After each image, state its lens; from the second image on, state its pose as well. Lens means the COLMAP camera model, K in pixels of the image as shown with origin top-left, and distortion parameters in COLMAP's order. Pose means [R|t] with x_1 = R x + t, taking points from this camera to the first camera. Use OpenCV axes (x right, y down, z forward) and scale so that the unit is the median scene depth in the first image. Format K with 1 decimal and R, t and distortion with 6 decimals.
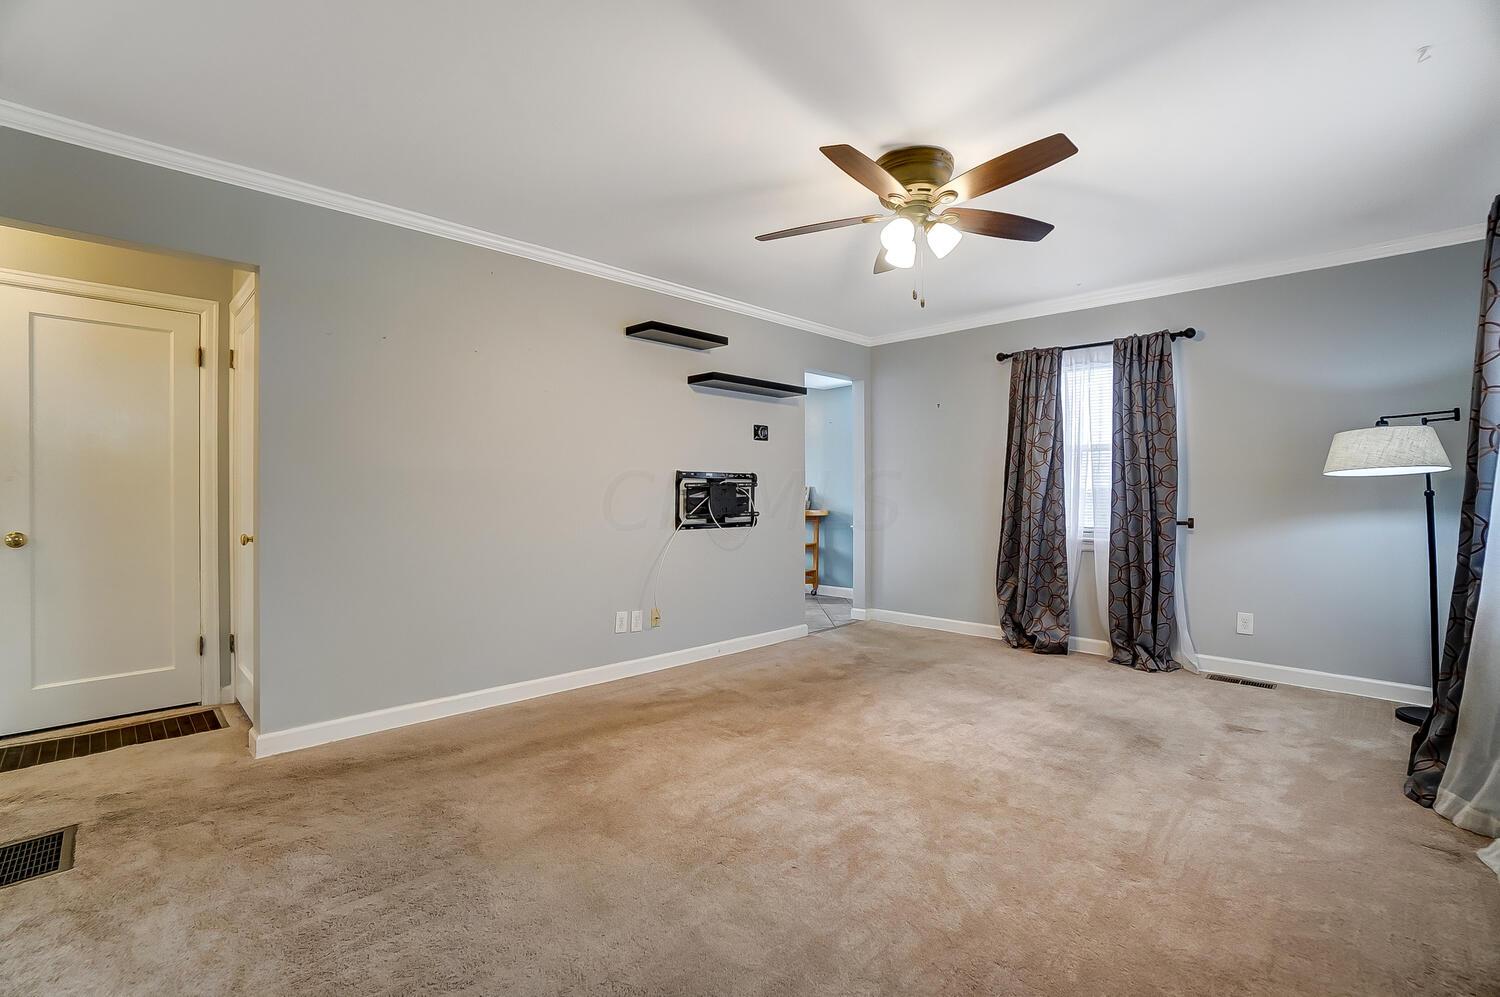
lens RADIAL K [[639.4, 0, 745.6], [0, 639.4, 487.5], [0, 0, 1]] dist [-0.001308, 0.000006]
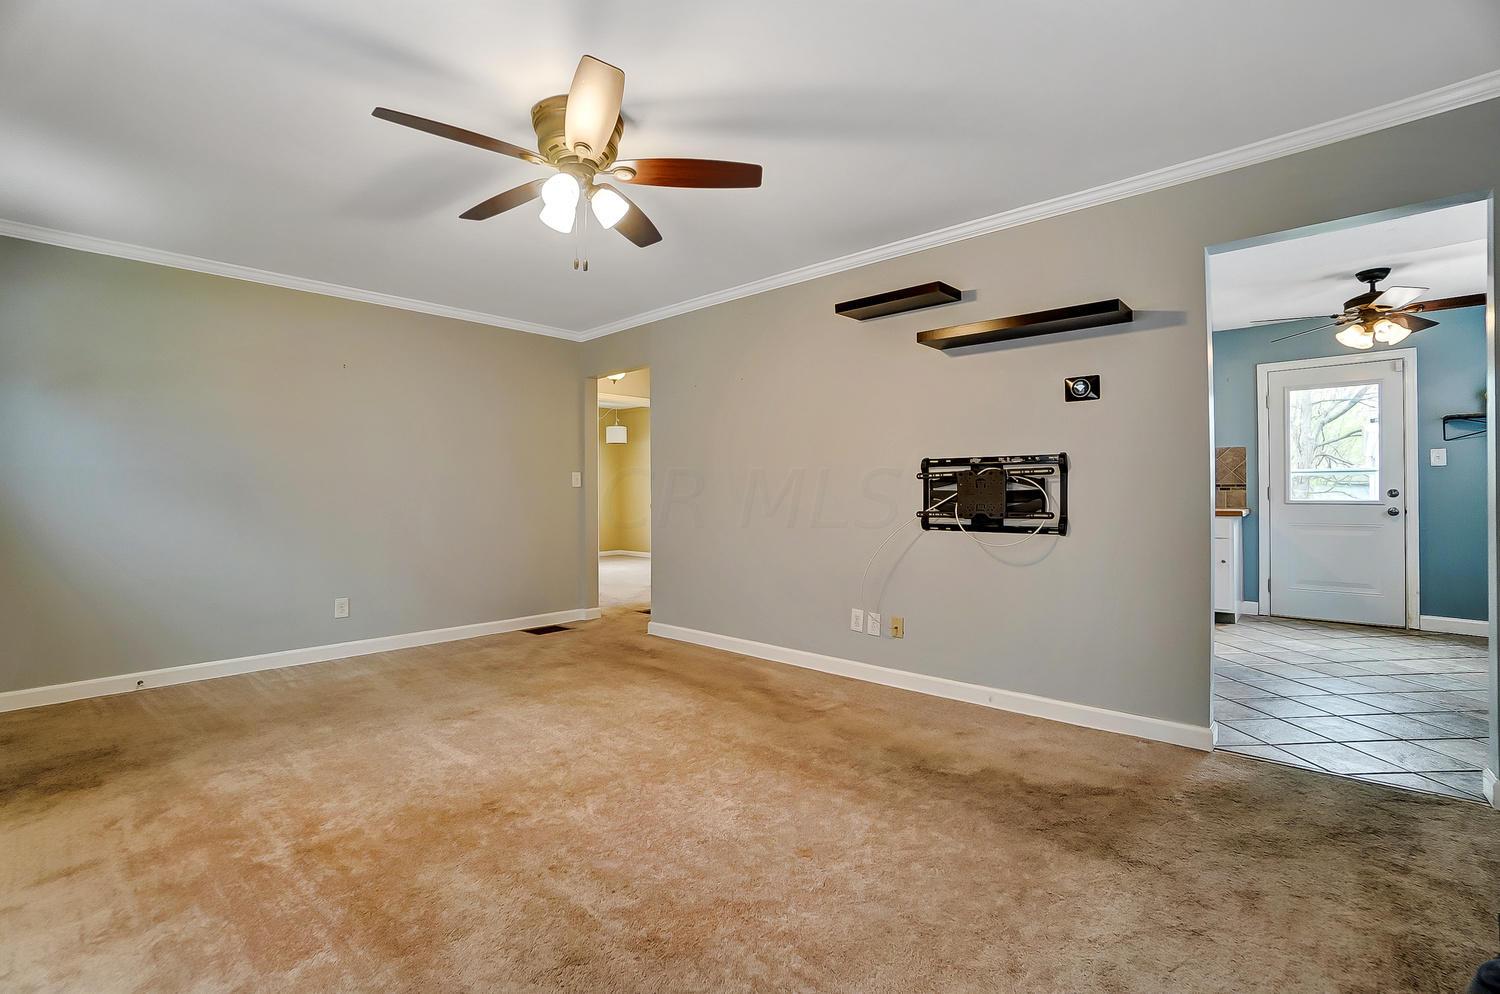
lens RADIAL K [[683.6, 0, 768.5], [0, 683.6, 478.8], [0, 0, 1]] dist [-0.005091, 0.000141]
pose [[0.095631, -0.014145, -0.995316, 0.739960], [0.014111, 0.999818, -0.012853, 0.008844], [0.995317, -0.012816, 0.095814, 0.701561]]
